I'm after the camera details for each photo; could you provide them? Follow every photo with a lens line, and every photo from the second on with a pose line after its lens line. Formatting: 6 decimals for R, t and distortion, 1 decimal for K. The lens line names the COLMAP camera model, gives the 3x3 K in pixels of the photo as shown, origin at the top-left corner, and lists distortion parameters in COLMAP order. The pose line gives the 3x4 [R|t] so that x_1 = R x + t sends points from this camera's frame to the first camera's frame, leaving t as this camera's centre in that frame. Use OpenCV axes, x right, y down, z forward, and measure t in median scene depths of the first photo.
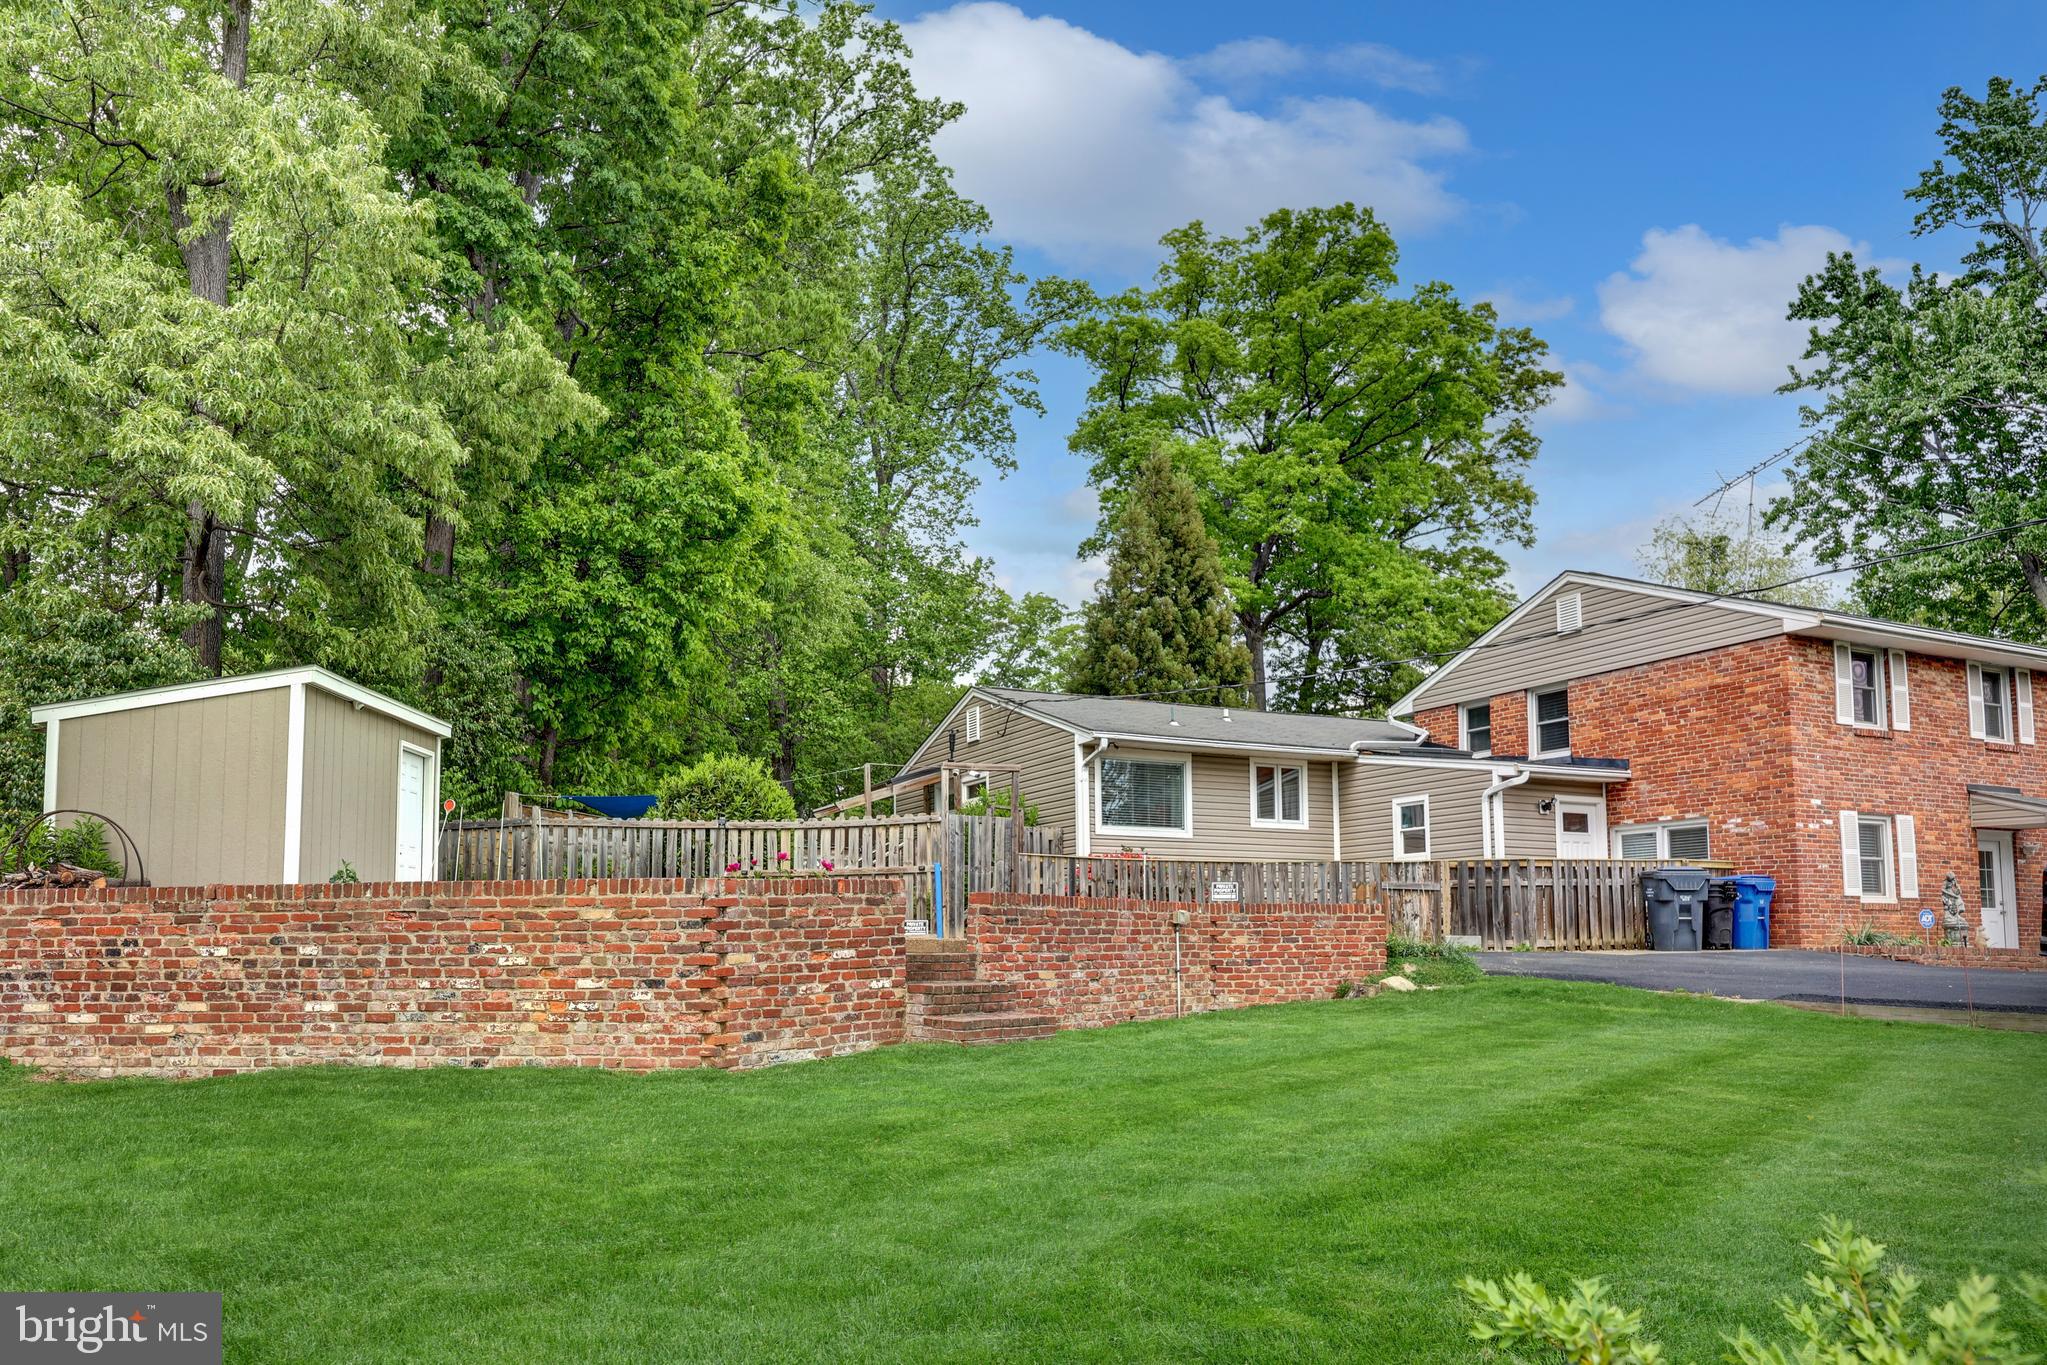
lens RADIAL K [[1278.3, 0, 1022.0], [0, 1278.3, 784.2], [0, 0, 1]] dist [0.003359, 0.000440]
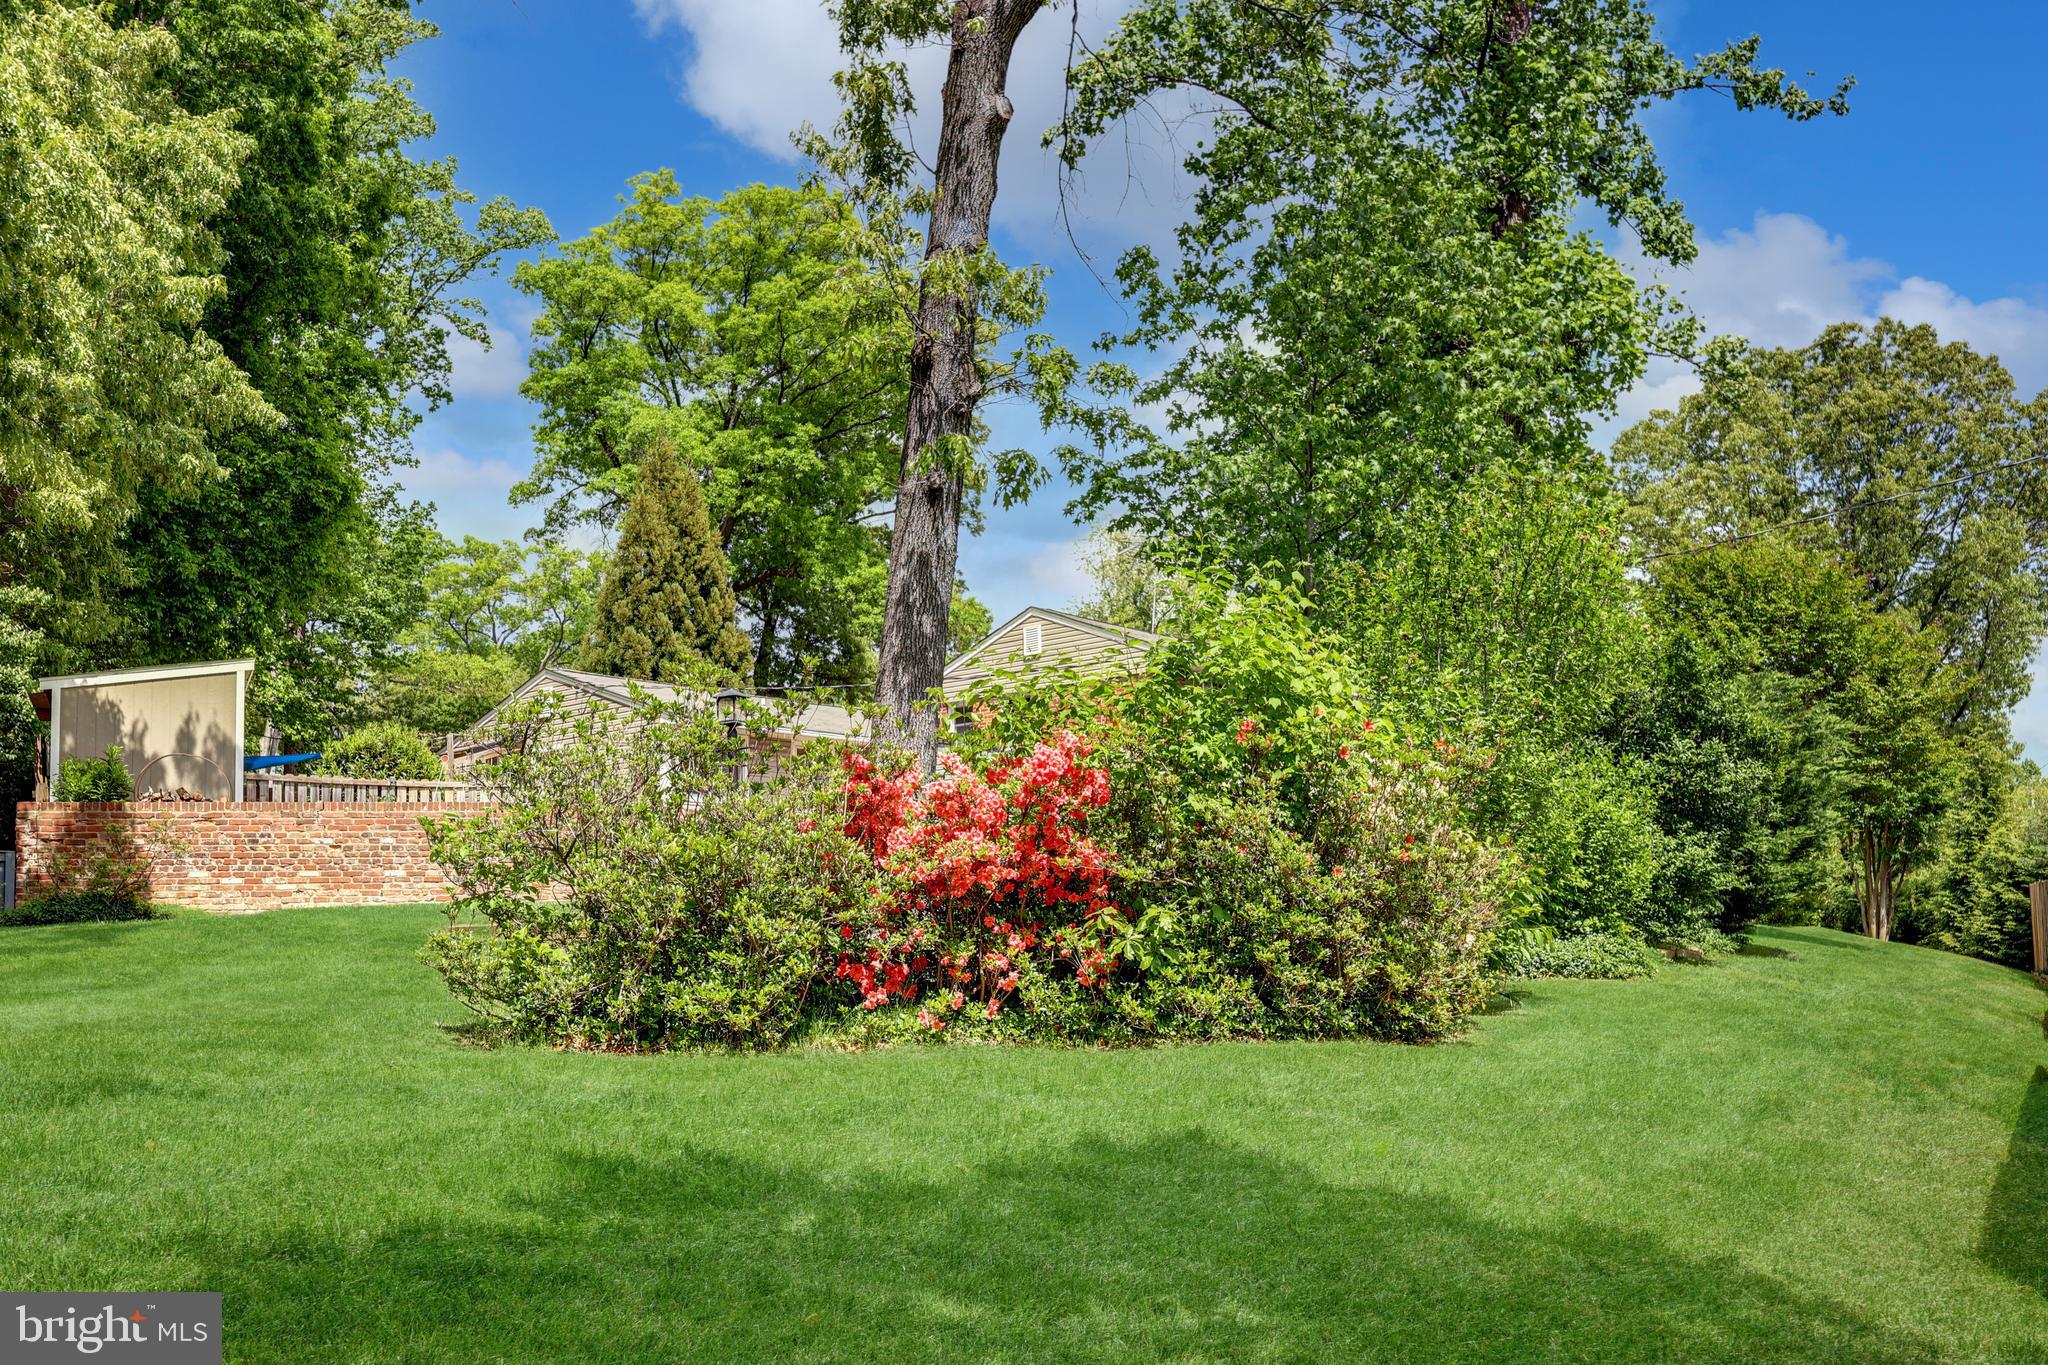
lens RADIAL K [[1760.5, 0, 1024.0], [0, 1760.5, 682.5], [0, 0, 1]] dist [-0.084623, 0.005623]
pose [[0.909843, 0.046663, 0.412319, -0.317716], [-0.026455, 0.998158, -0.054587, 0.009617], [-0.414107, 0.038758, 0.909403, -0.627424]]
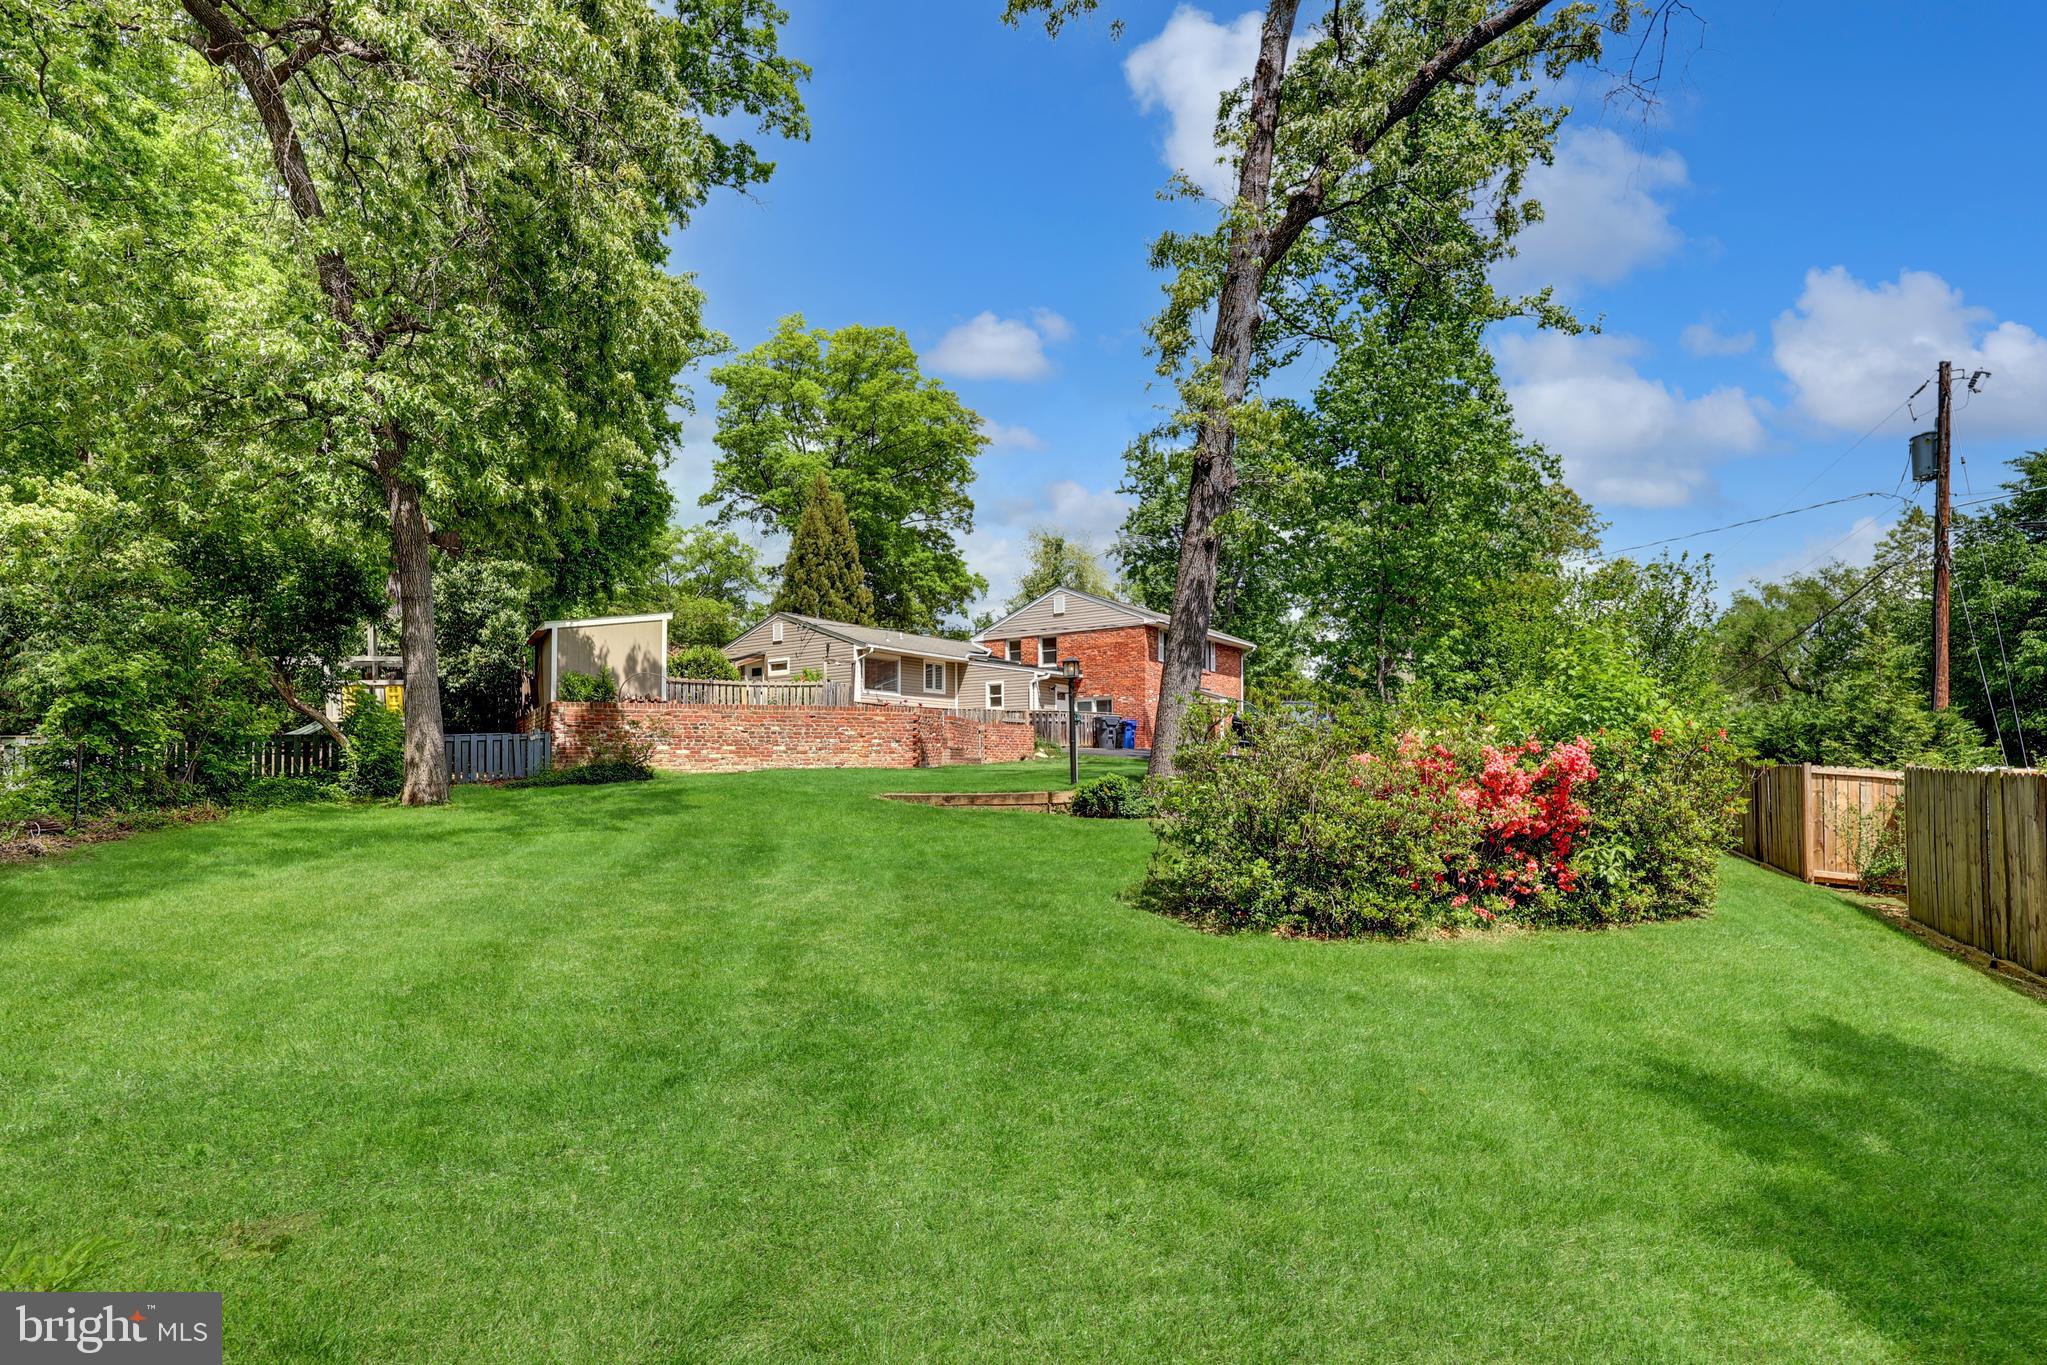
lens RADIAL K [[980.5, 0, 988.4], [0, 980.5, 681.8], [0, 0, 1]] dist [-0.072044, 0.000029]
pose [[0.879334, 0.043278, 0.474234, -0.495985], [-0.057436, 0.998230, 0.015401, -0.014539], [-0.472728, -0.040781, 0.880264, -0.478391]]
